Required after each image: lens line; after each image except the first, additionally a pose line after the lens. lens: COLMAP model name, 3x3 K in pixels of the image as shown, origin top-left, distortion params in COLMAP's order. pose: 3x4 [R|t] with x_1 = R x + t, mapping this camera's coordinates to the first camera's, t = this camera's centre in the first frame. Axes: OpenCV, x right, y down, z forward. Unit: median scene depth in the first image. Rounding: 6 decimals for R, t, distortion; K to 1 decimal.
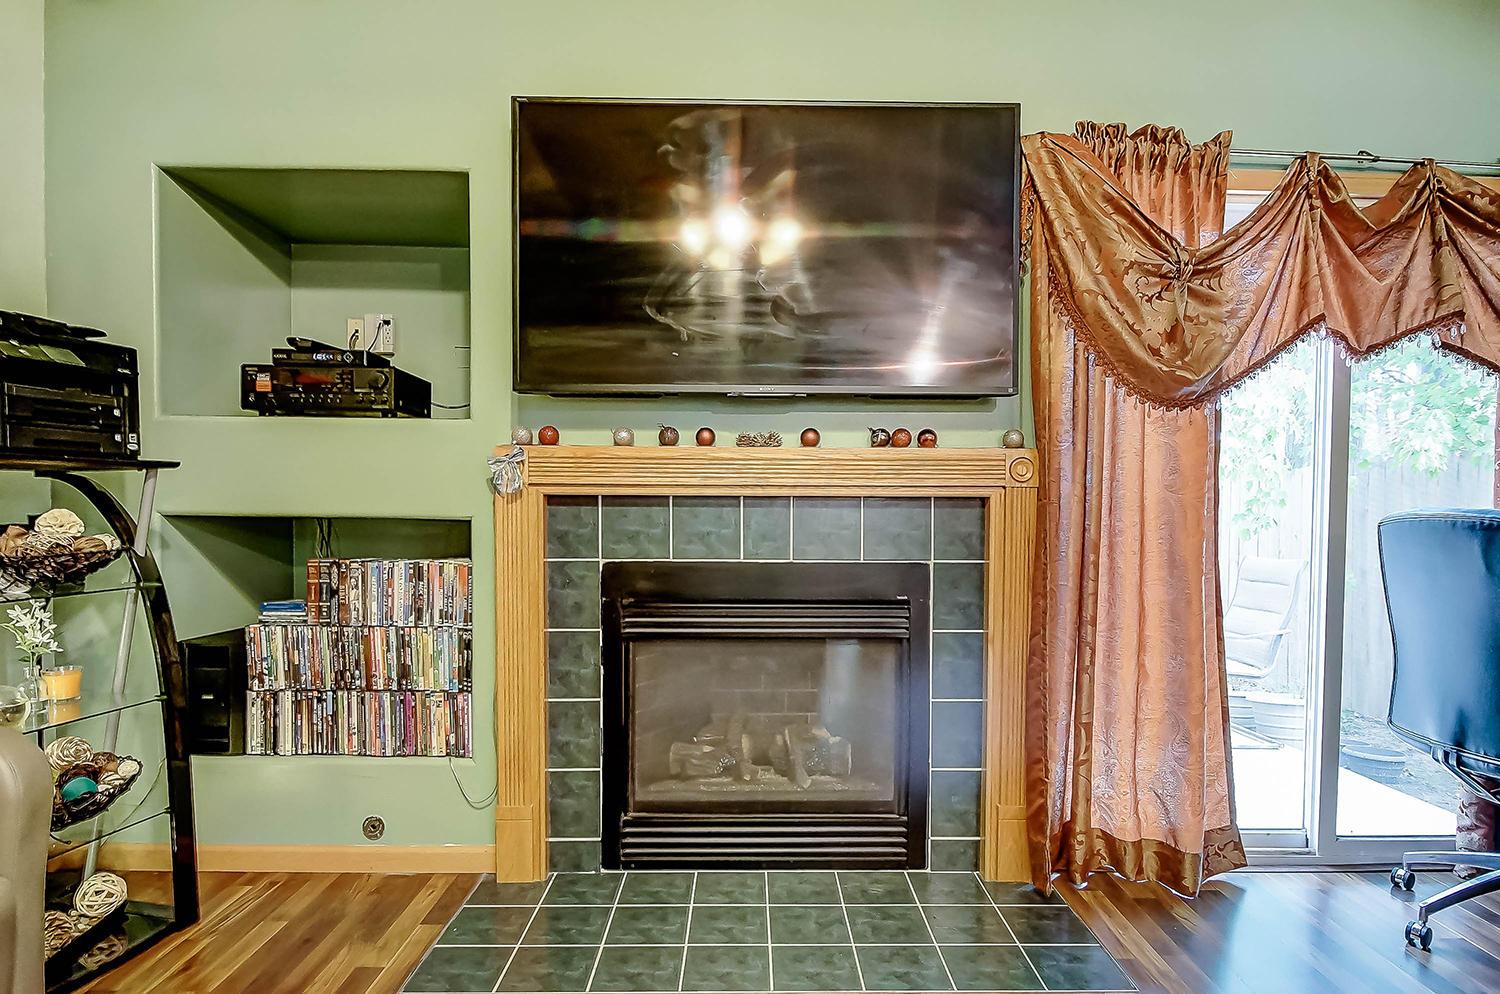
lens RADIAL K [[818.6, 0, 755.3], [0, 818.6, 507.4], [0, 0, 1]] dist [0.003677, -0.011672]
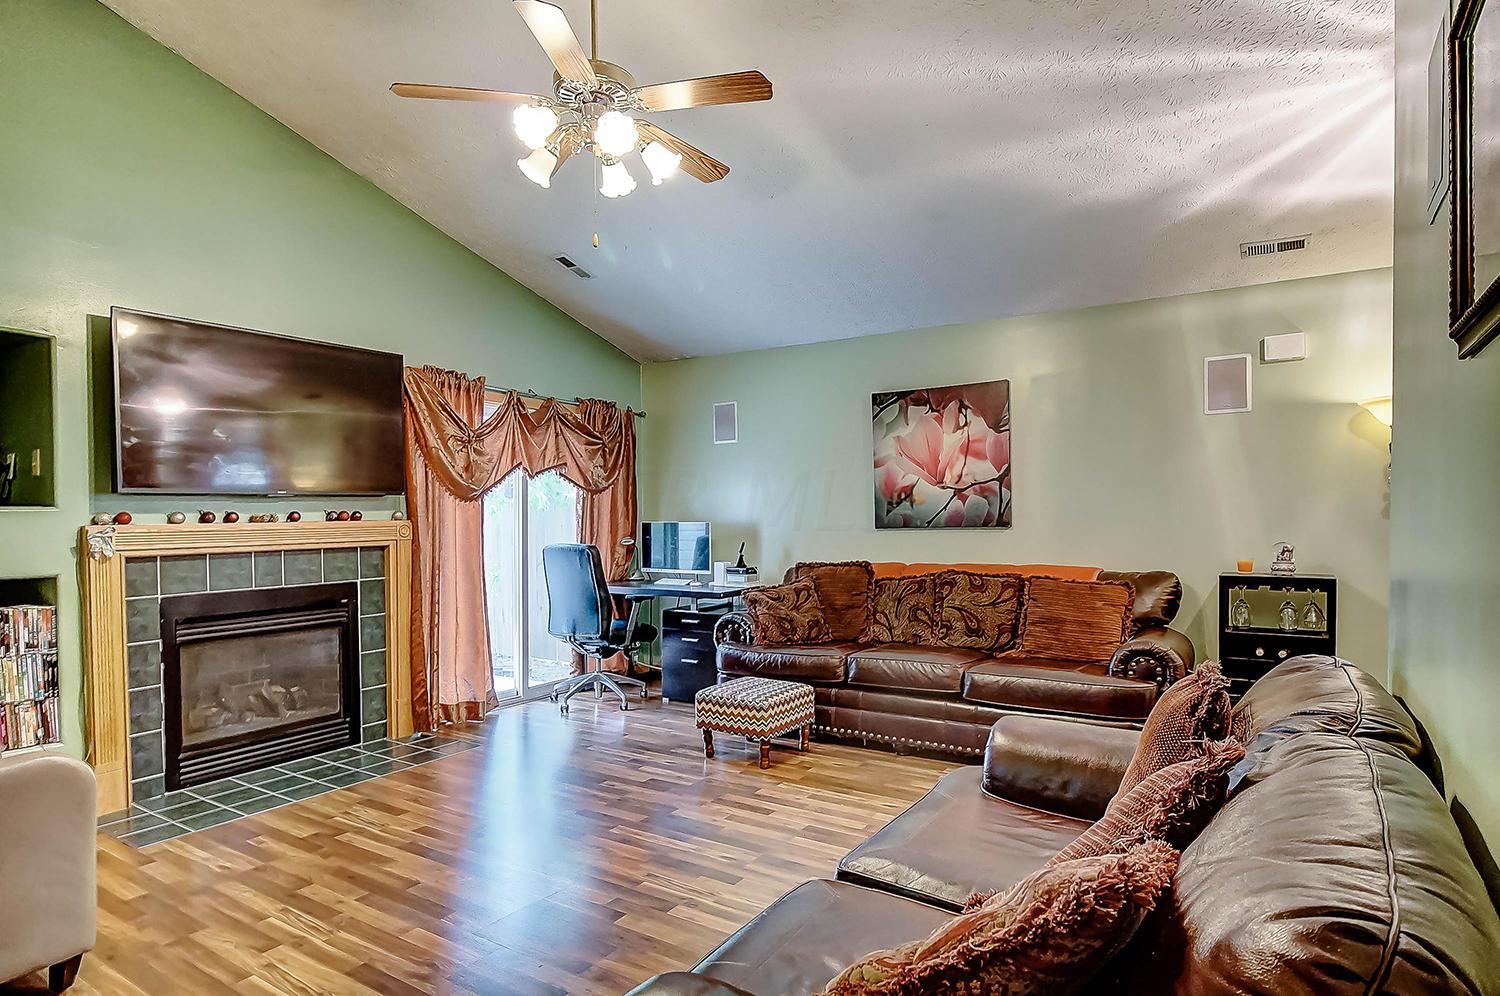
lens RADIAL K [[818.6, 0, 750.9], [0, 818.6, 507.6], [0, 0, 1]] dist [0.003677, -0.011672]
pose [[0.558466, -0.006221, 0.829504, -0.862491], [0.032529, 0.999367, -0.014405, -0.046599], [-0.828889, 0.035027, 0.558315, -0.830943]]
